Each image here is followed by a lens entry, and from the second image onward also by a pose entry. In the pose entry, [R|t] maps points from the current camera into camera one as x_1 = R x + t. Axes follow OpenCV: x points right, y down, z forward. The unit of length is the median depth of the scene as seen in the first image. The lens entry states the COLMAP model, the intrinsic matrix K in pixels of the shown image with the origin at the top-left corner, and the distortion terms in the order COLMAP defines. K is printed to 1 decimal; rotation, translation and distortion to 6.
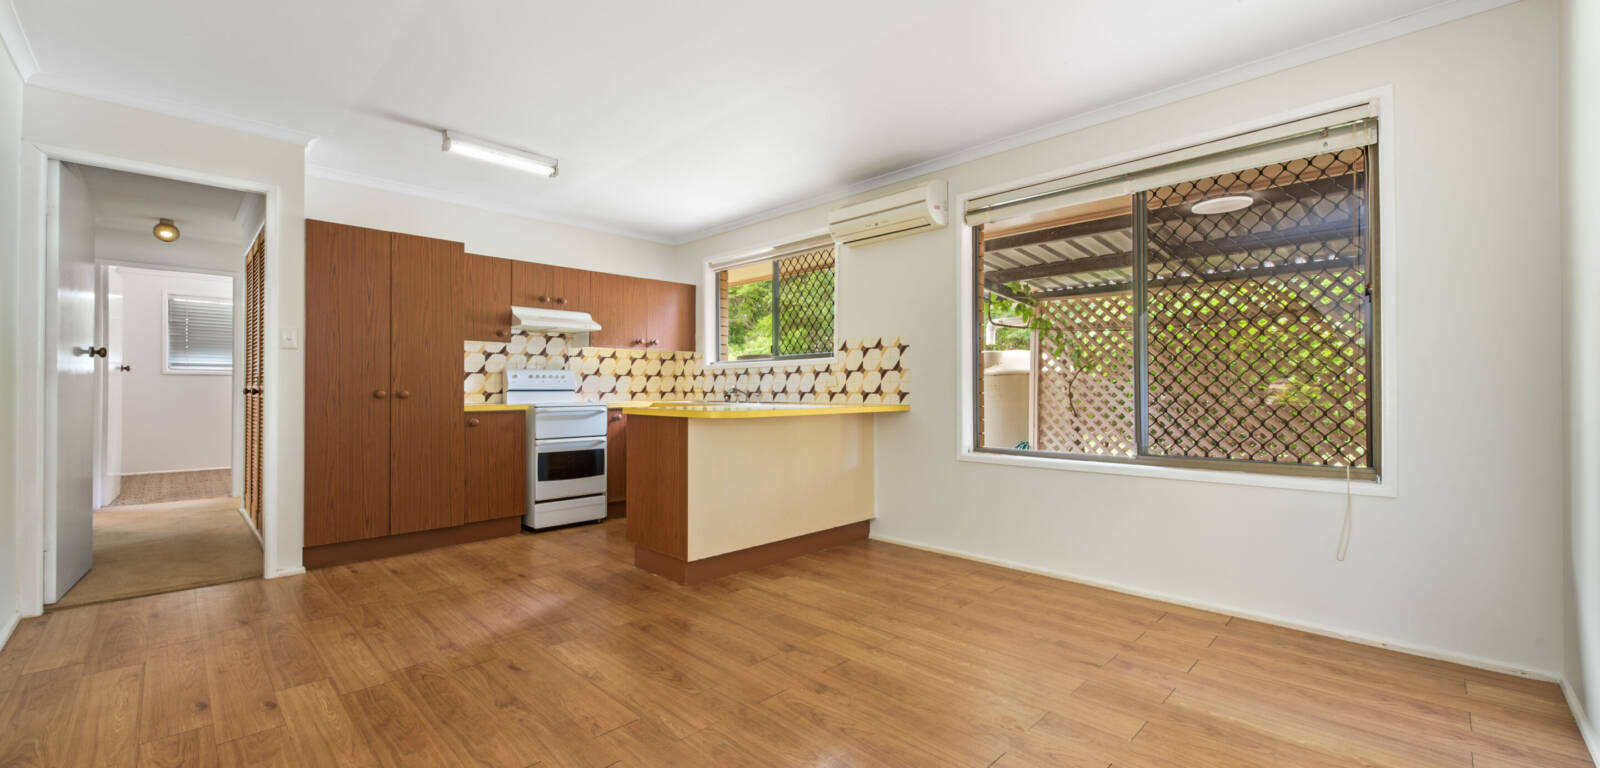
lens RADIAL K [[625.7, 0, 801.7], [0, 625.7, 385.7], [0, 0, 1]] dist [0.000645, -0.000144]
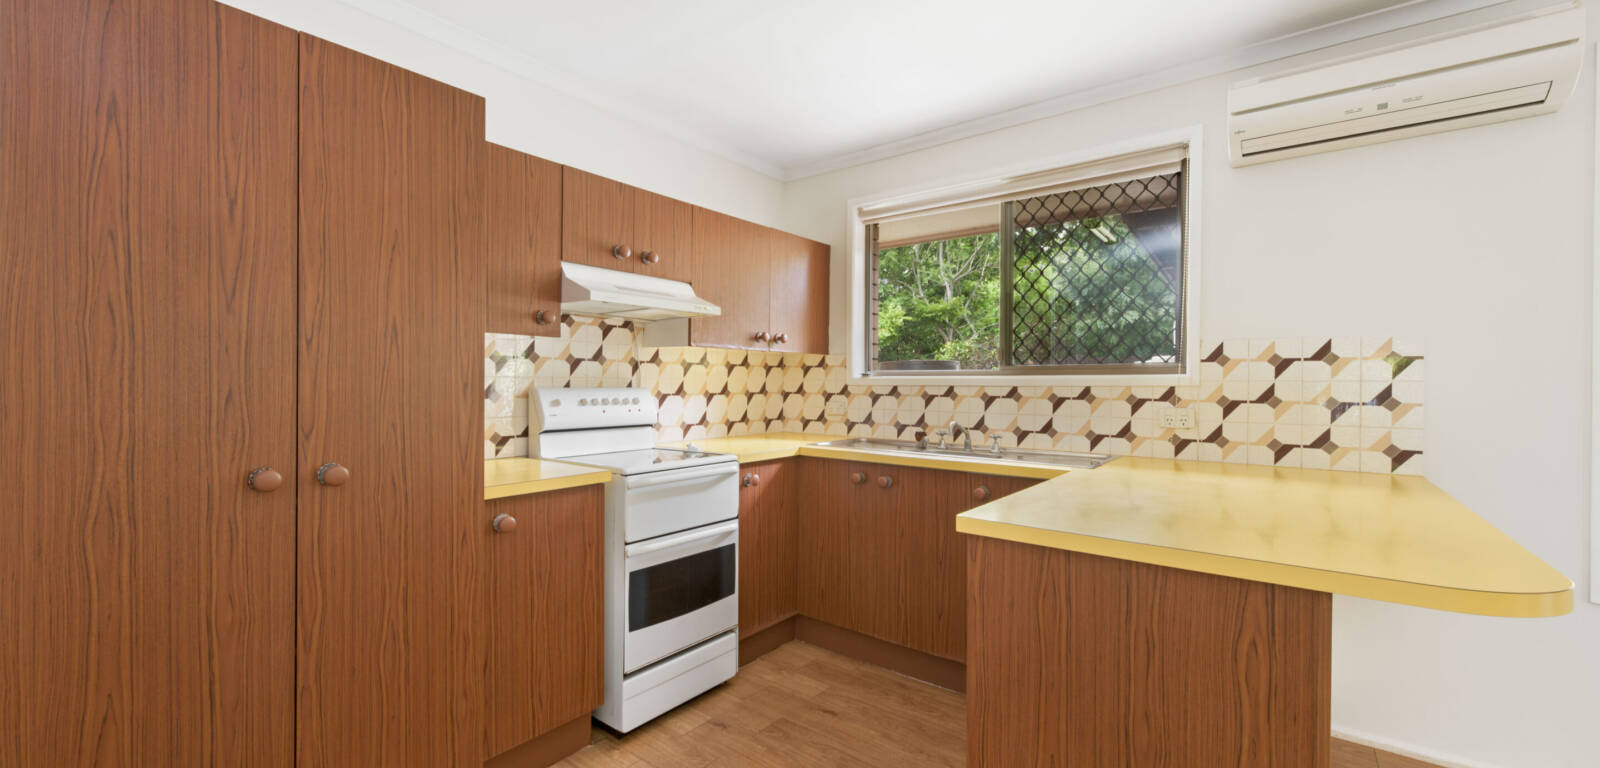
lens RADIAL K [[625.7, 0, 797.8], [0, 625.7, 385.1], [0, 0, 1]] dist [0.000645, -0.000144]
pose [[0.993413, 0.006934, 0.114377, -0.322823], [-0.007996, 0.999929, 0.008830, -0.035736], [-0.114307, -0.009686, 0.993398, 0.477059]]
